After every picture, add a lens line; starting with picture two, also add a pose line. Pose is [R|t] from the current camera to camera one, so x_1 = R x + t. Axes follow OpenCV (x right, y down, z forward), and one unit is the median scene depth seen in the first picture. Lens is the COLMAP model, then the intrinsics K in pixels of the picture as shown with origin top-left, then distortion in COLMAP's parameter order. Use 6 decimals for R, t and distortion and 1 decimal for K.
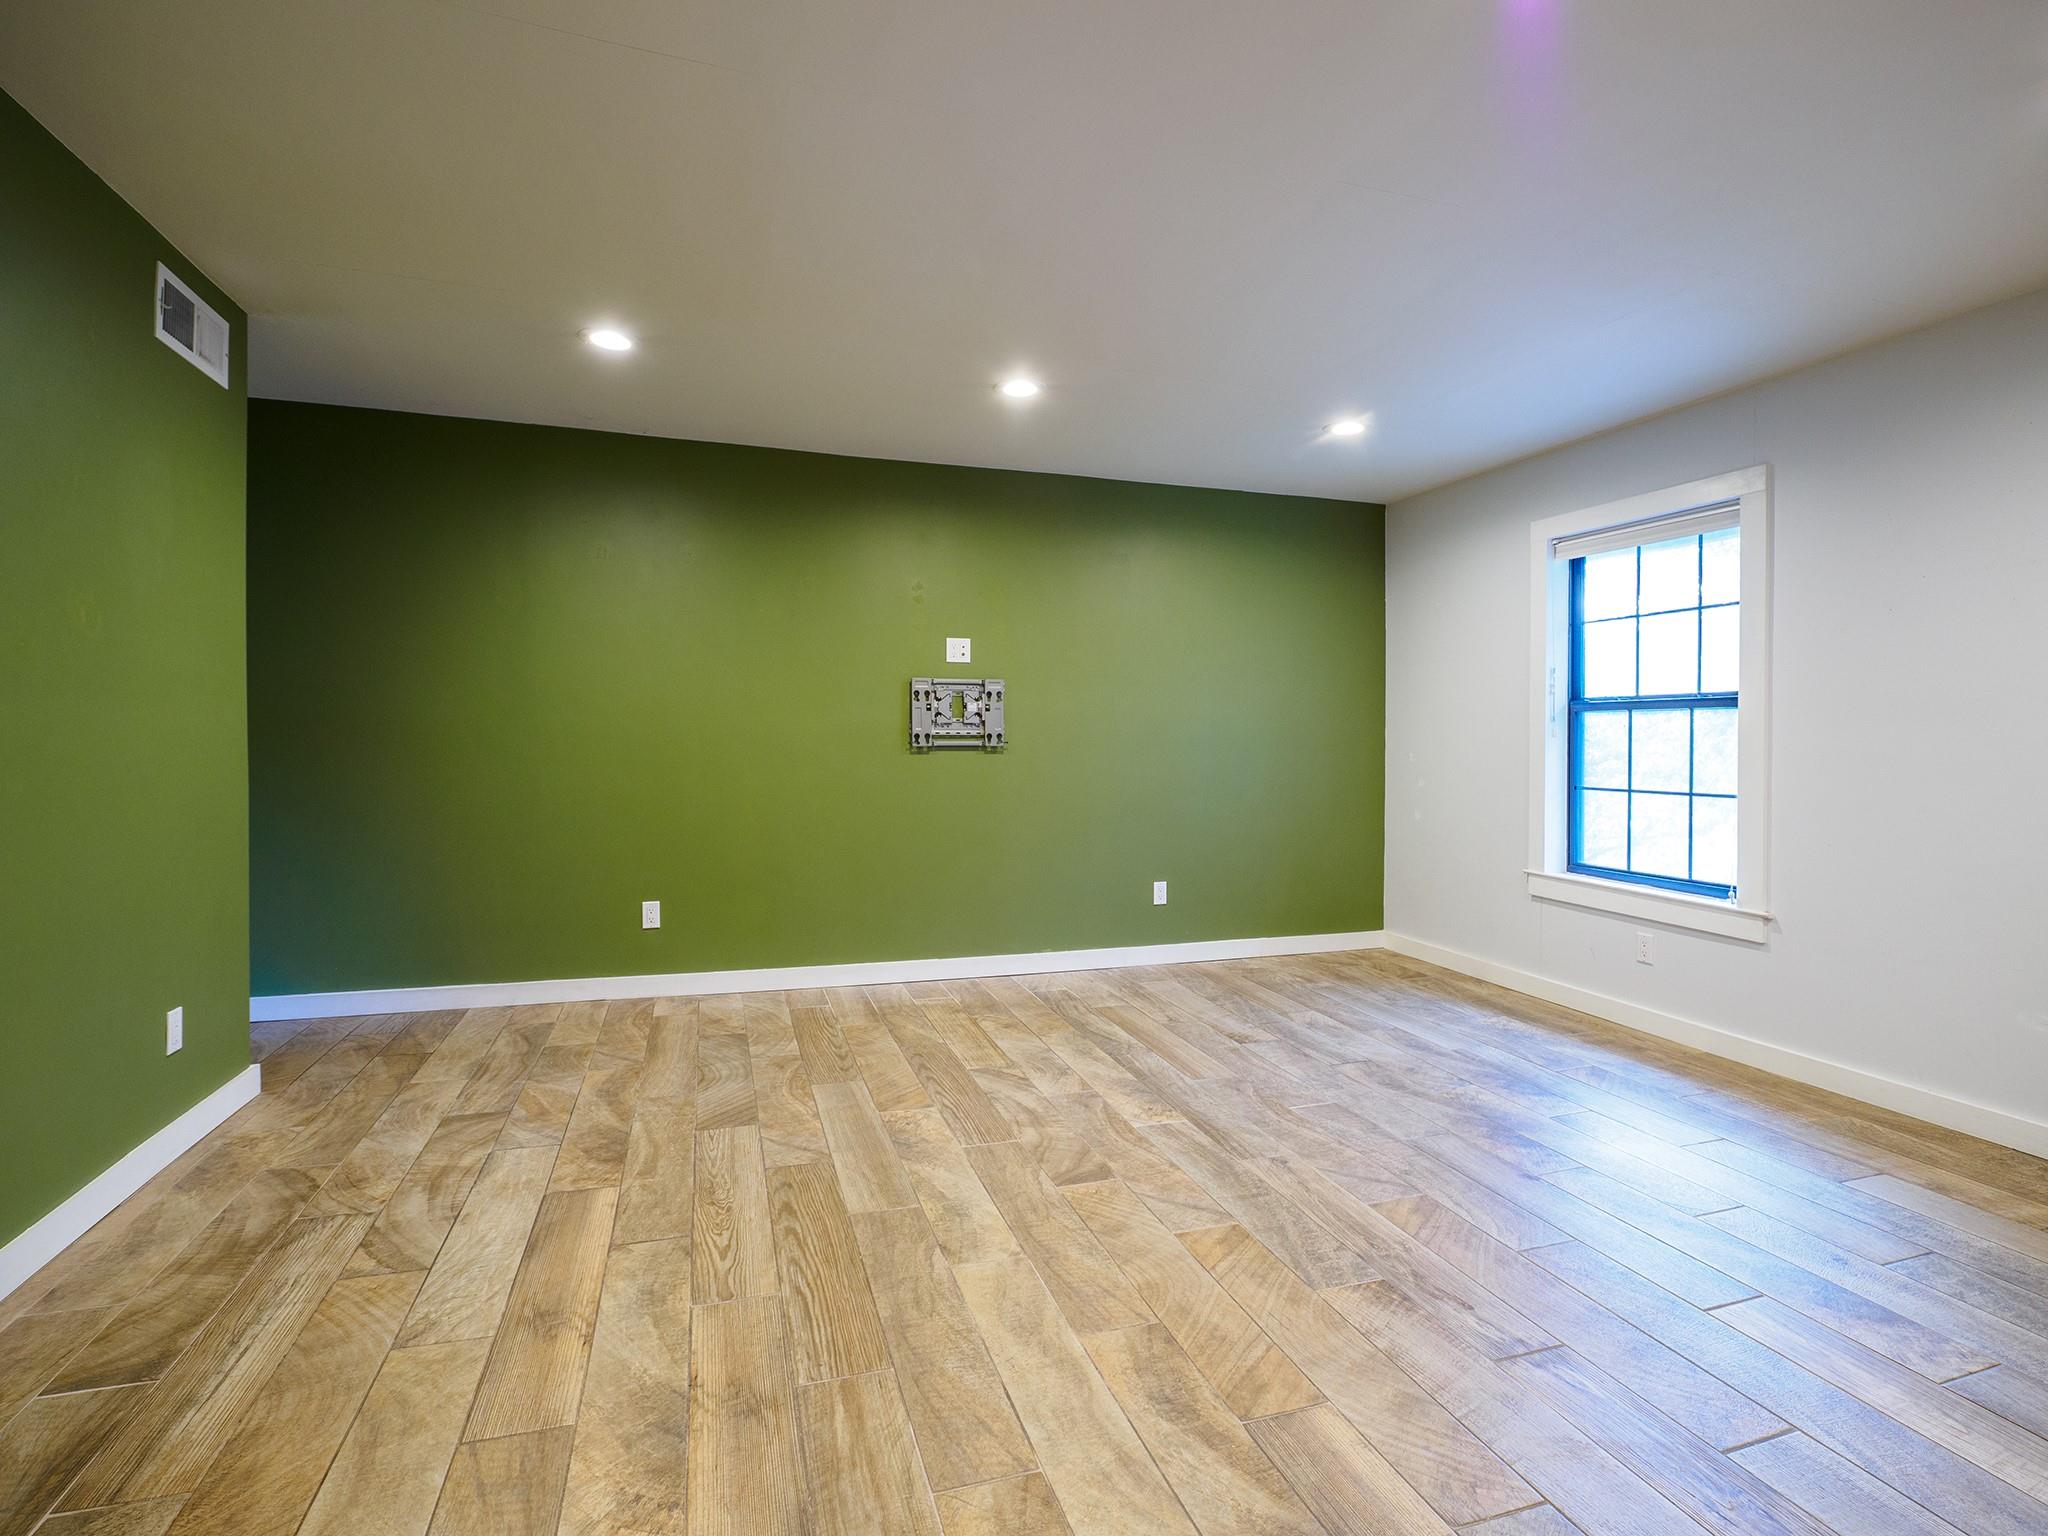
lens RADIAL K [[982.9, 0, 1022.0], [0, 982.9, 732.9], [0, 0, 1]] dist [-0.010062, -0.001327]
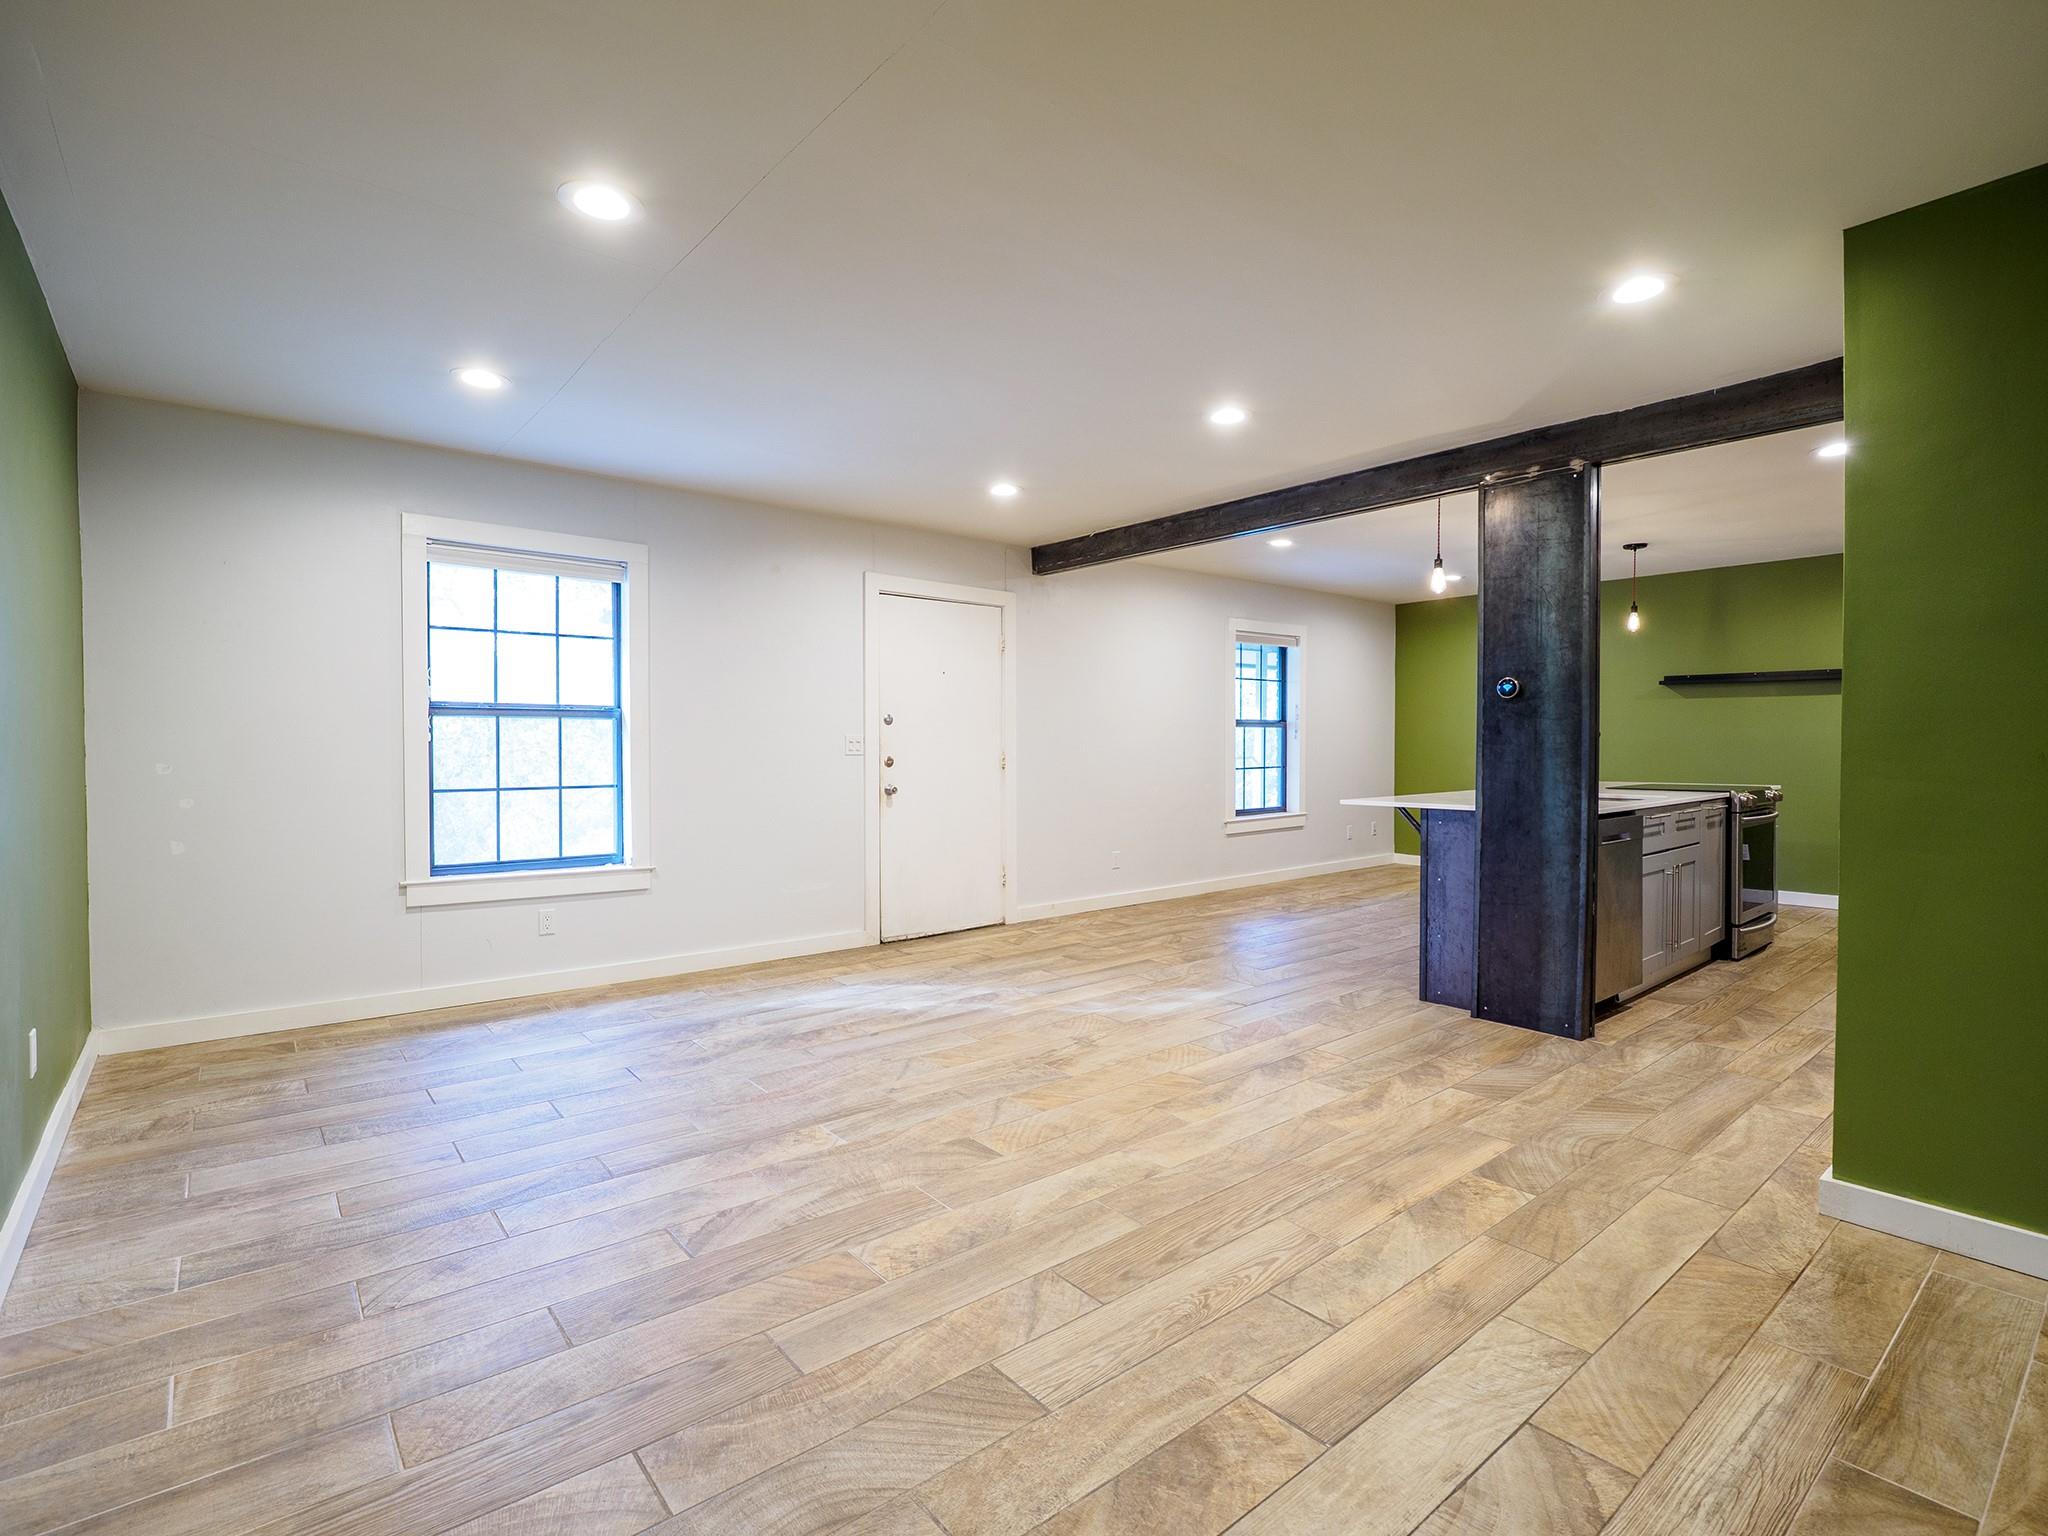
lens RADIAL K [[982.9, 0, 997.5], [0, 982.9, 756.6], [0, 0, 1]] dist [-0.010062, -0.001327]
pose [[-0.358798, -0.023751, 0.933113, -0.852811], [-0.008551, 0.999718, 0.022158, -0.009396], [-0.933376, -0.000029, -0.358899, 1.219079]]
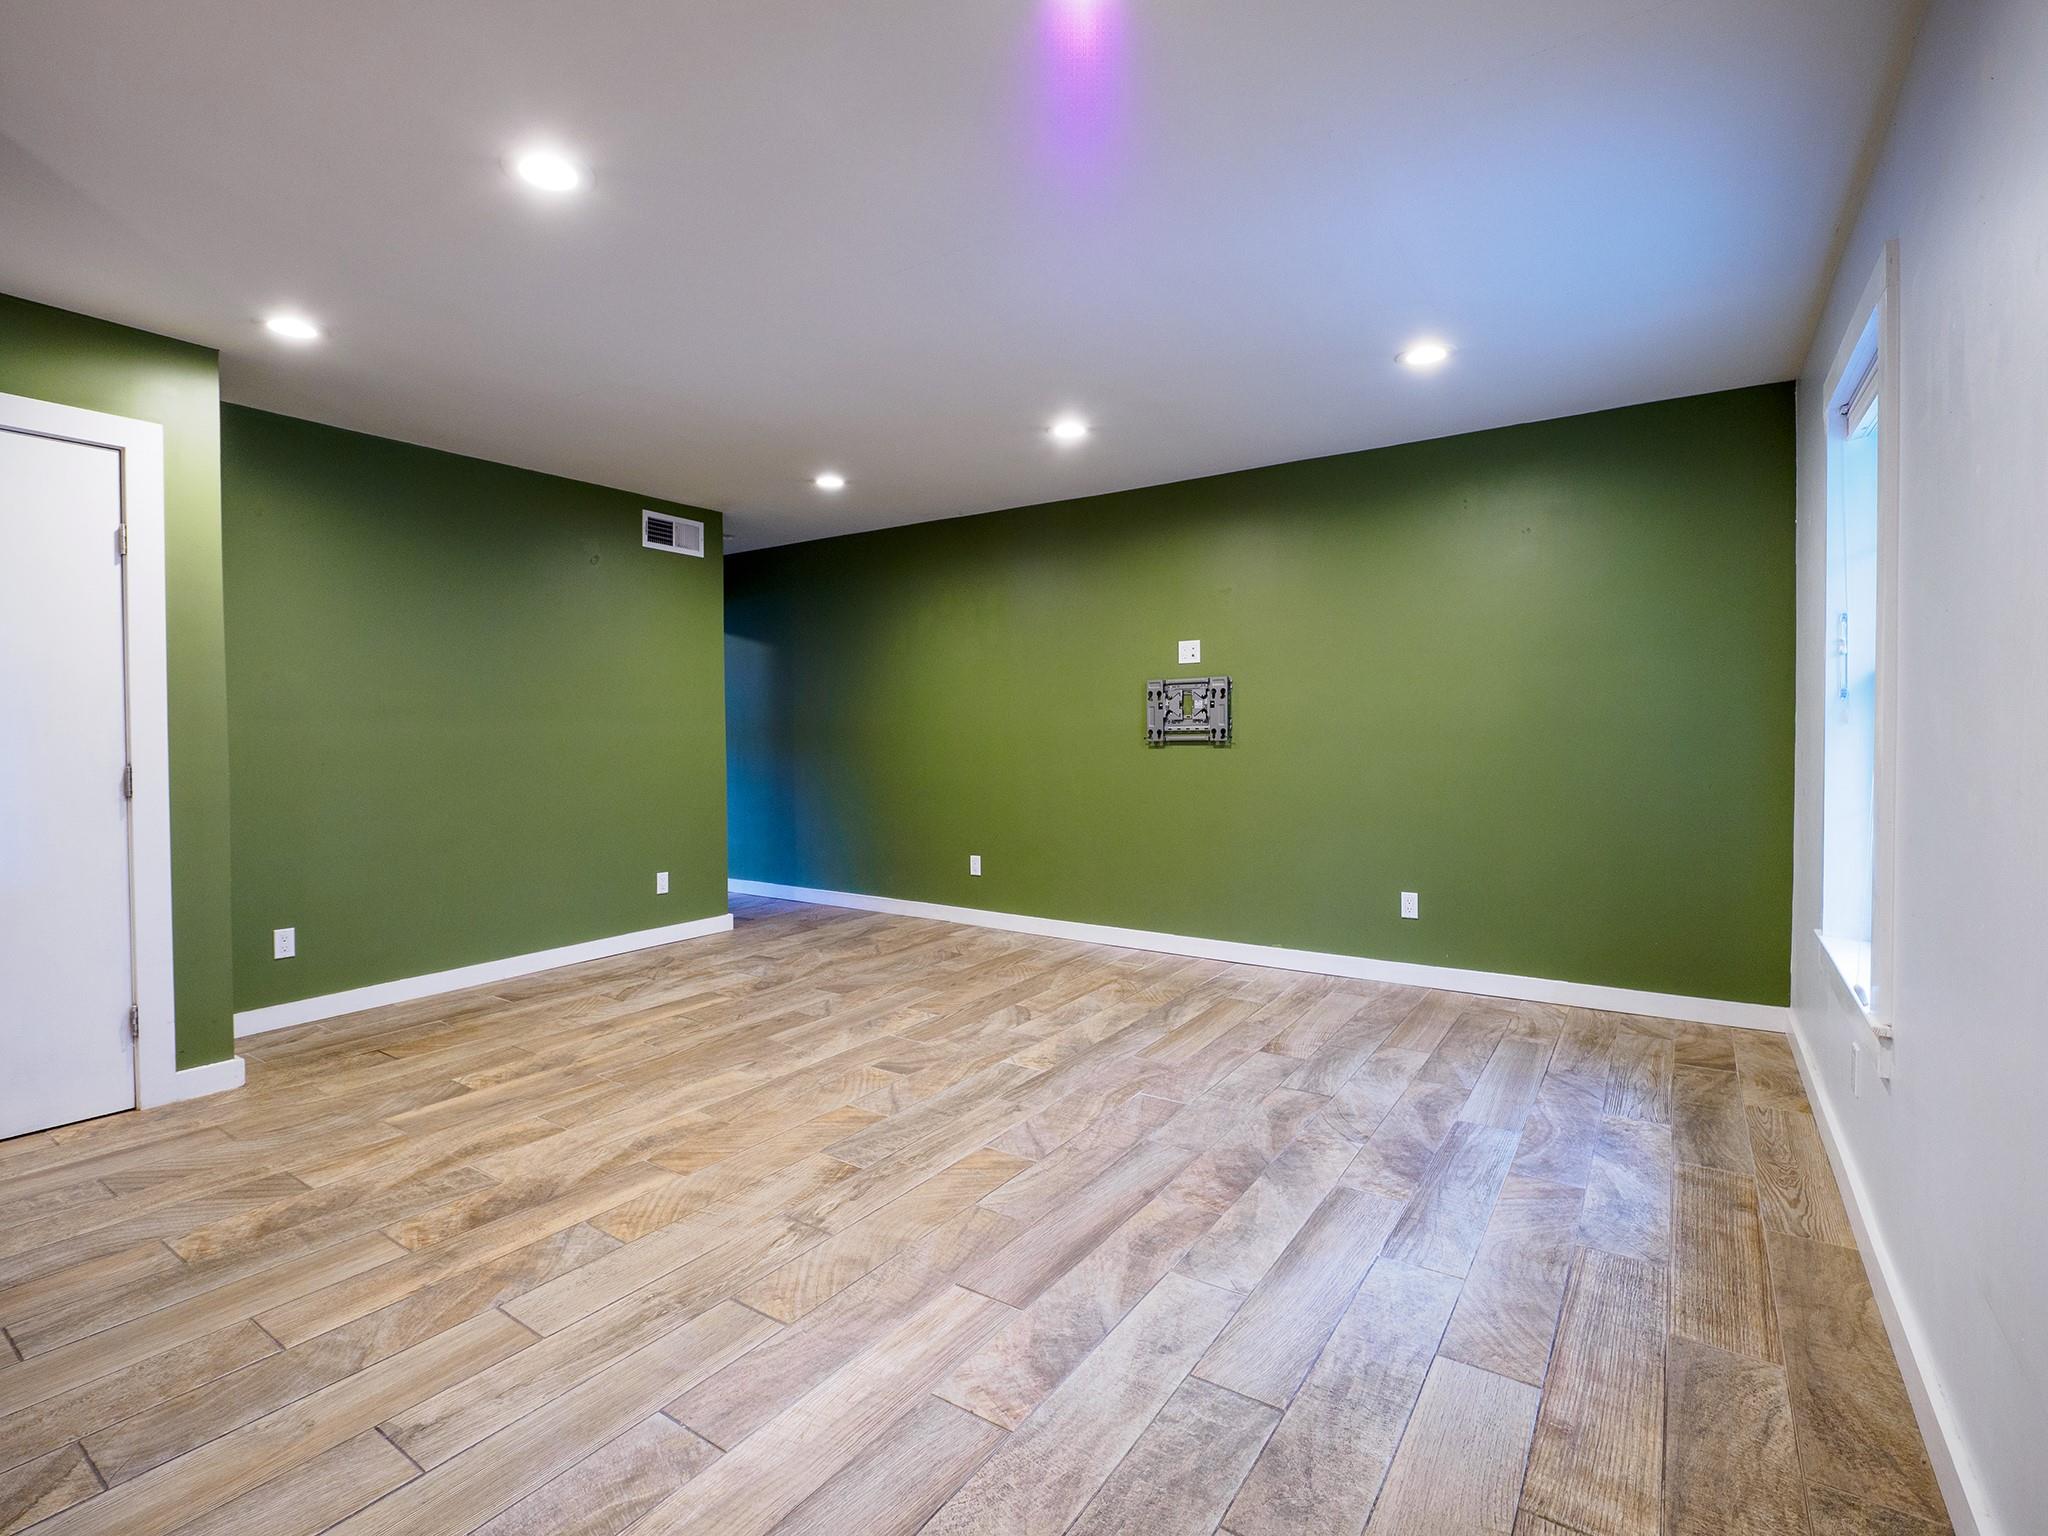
lens RADIAL K [[982.9, 0, 985.5], [0, 982.9, 736.2], [0, 0, 1]] dist [-0.010062, -0.001327]
pose [[0.601778, -0.008538, -0.798618, 1.057525], [0.014086, 0.999901, -0.000076, 0.008176], [0.798539, -0.011203, 0.601839, 0.275269]]
